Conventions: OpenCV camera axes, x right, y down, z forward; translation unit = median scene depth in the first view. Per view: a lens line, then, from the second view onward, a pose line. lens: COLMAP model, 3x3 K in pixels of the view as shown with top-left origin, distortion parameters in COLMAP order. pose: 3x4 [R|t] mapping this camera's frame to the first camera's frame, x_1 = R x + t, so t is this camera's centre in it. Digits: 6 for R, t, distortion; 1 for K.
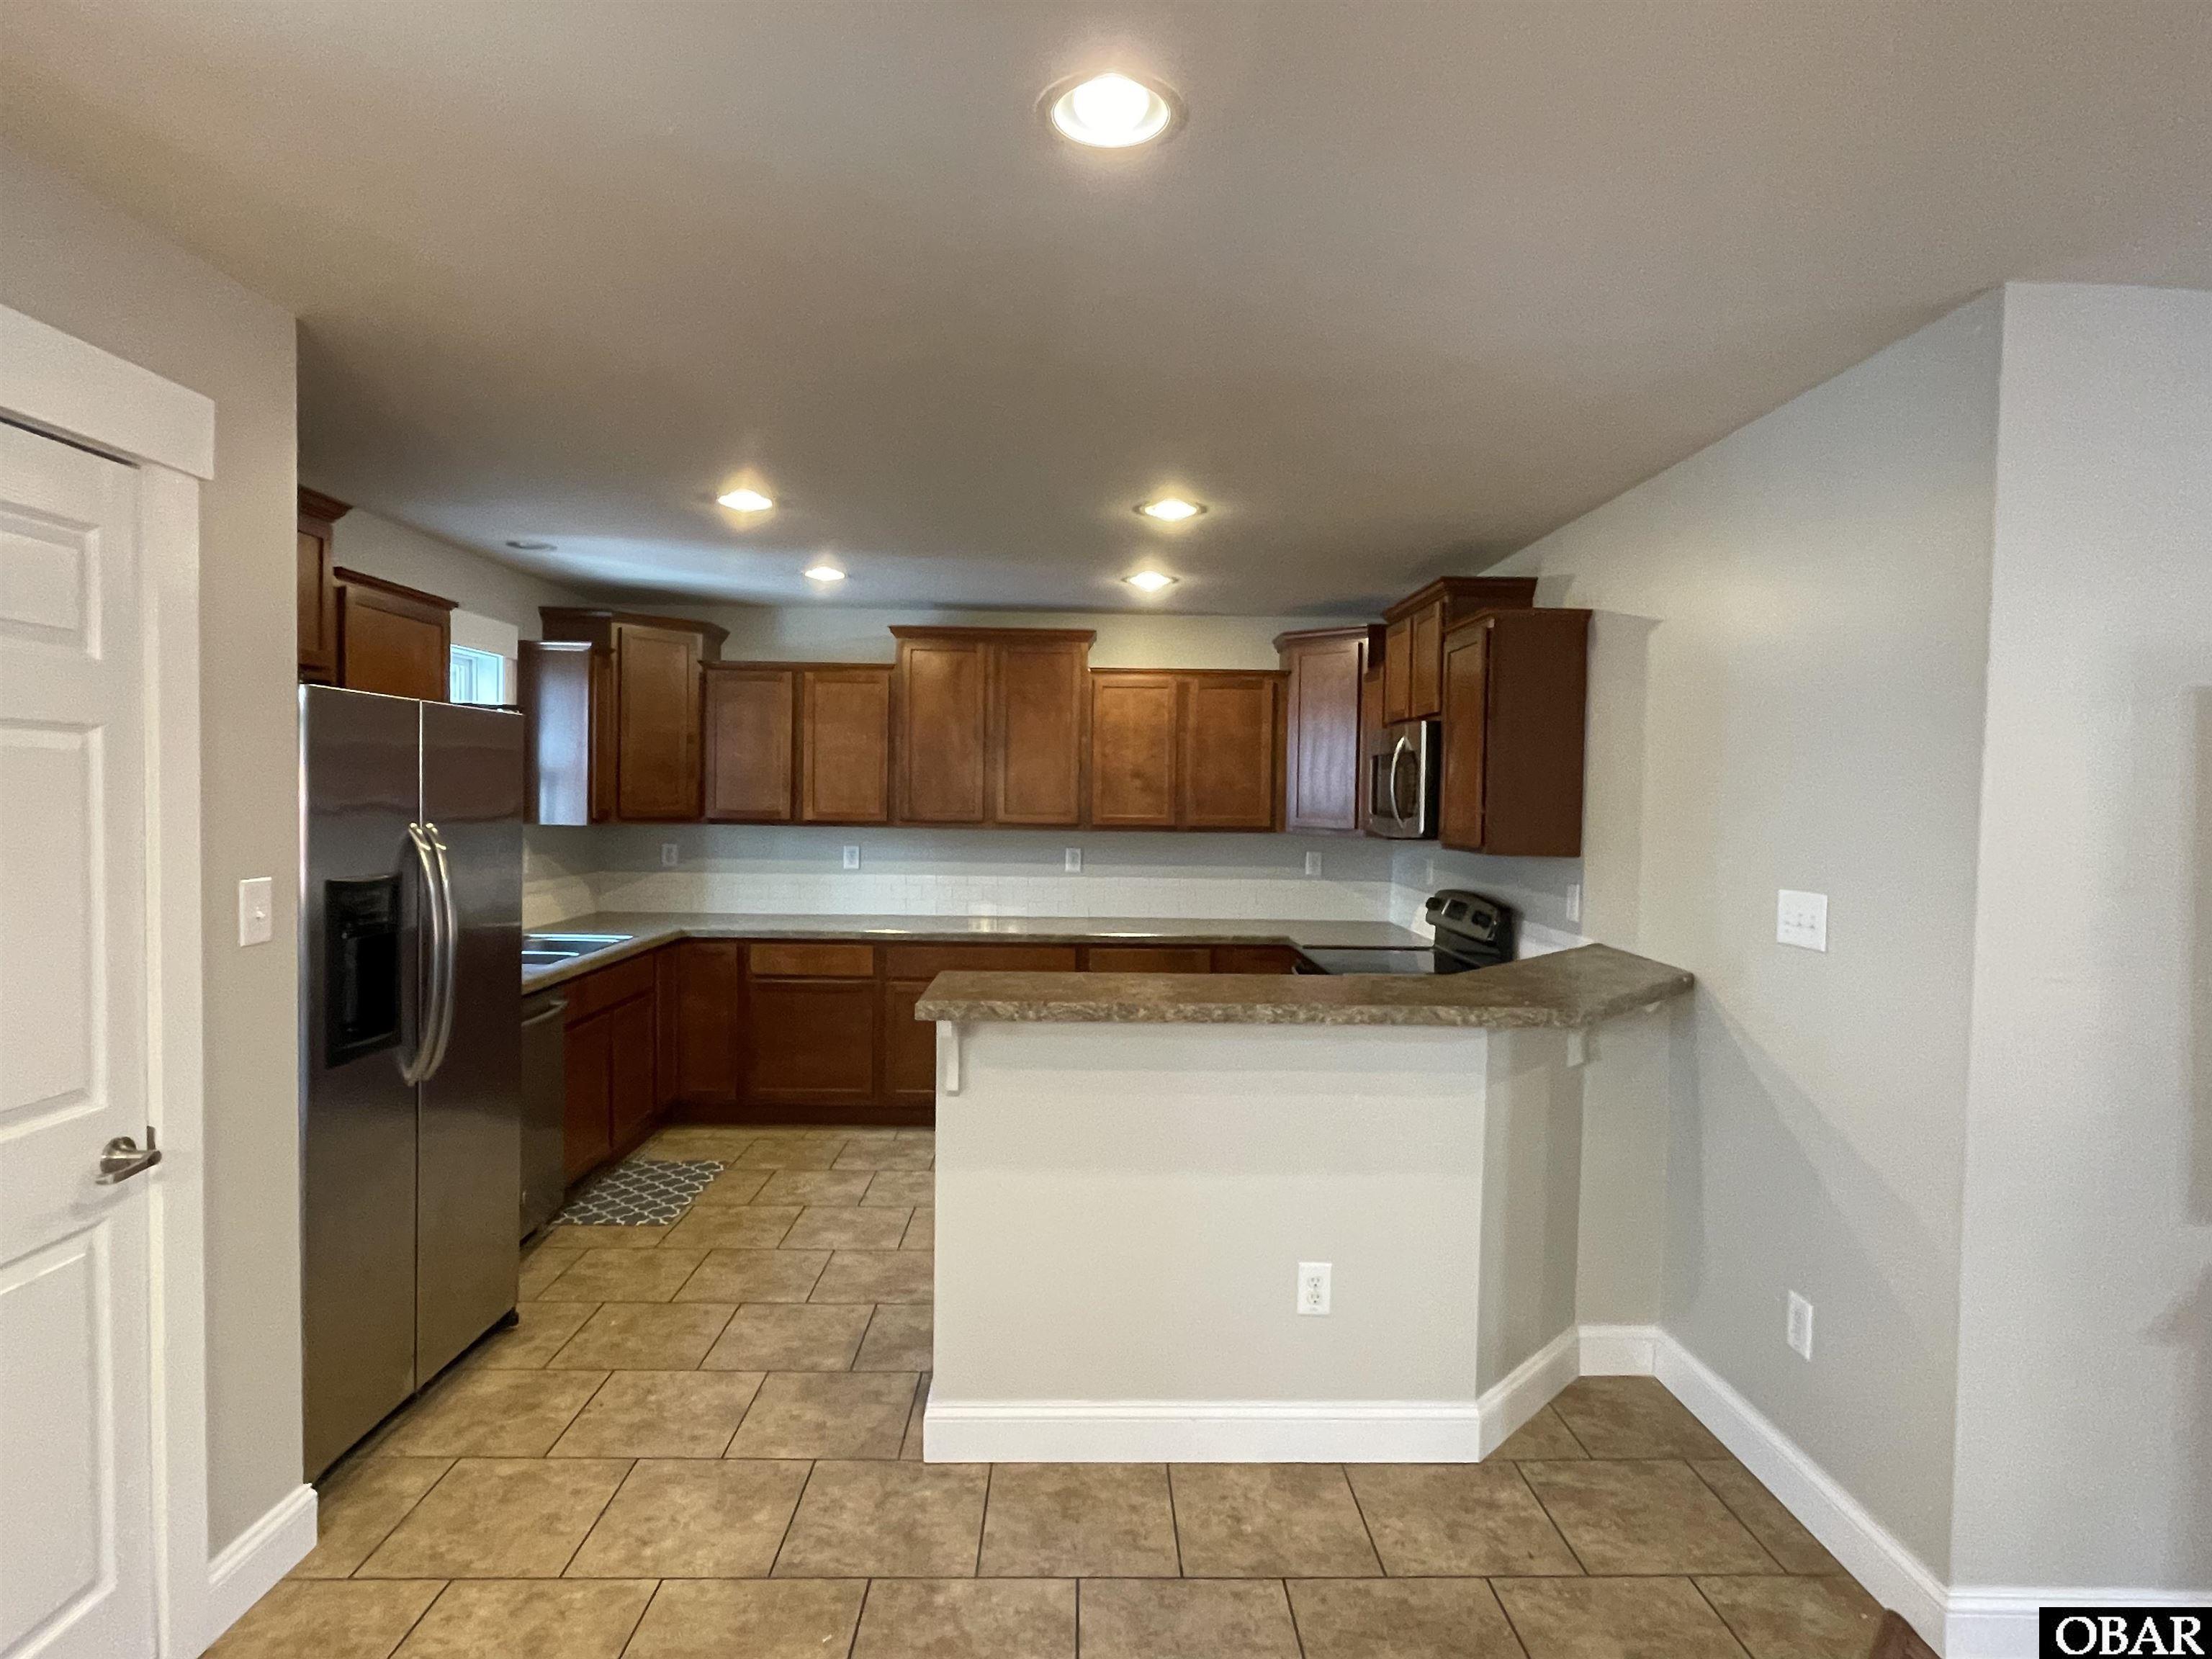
lens RADIAL K [[1157.2, 0, 1112.5], [0, 1157.2, 827.7], [0, 0, 1]] dist [0.003202, -0.001366]
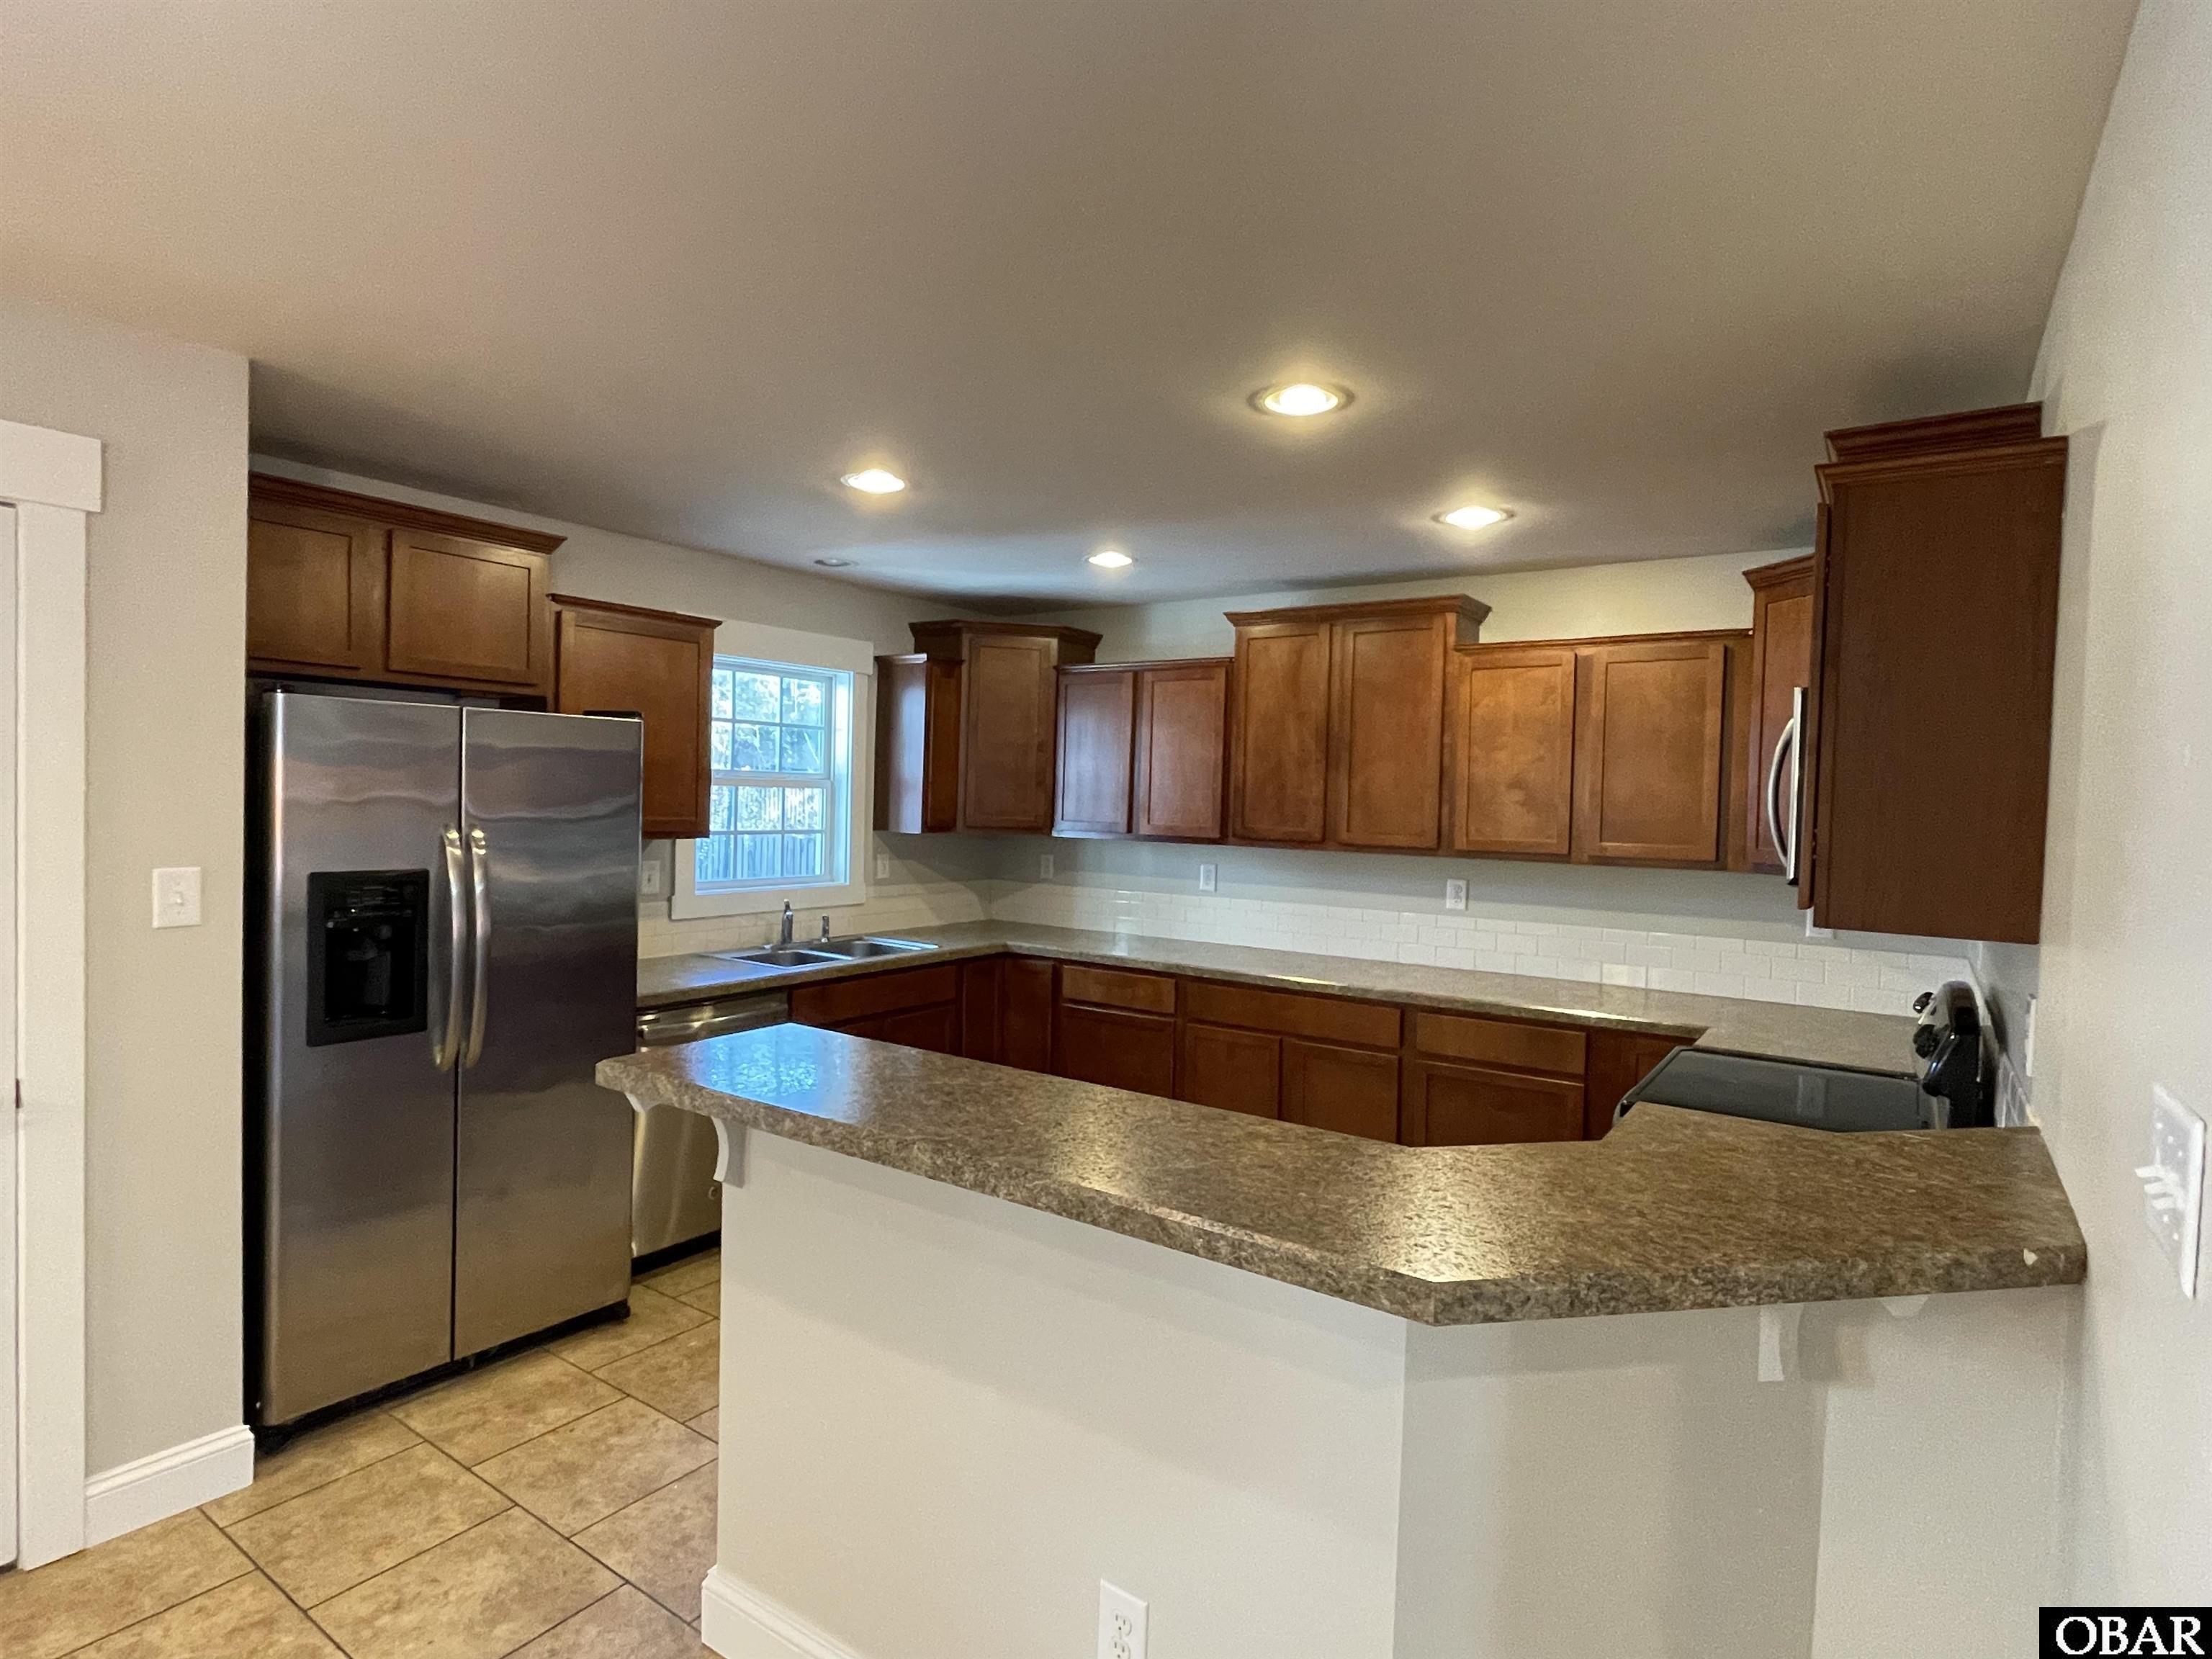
lens RADIAL K [[1157.2, 0, 1112.5], [0, 1157.2, 827.7], [0, 0, 1]] dist [0.003202, -0.001366]
pose [[0.807757, 0.021955, -0.589107, 0.285723], [-0.030897, 0.999509, -0.005114, -0.007169], [0.588705, 0.022332, 0.808039, 0.282614]]
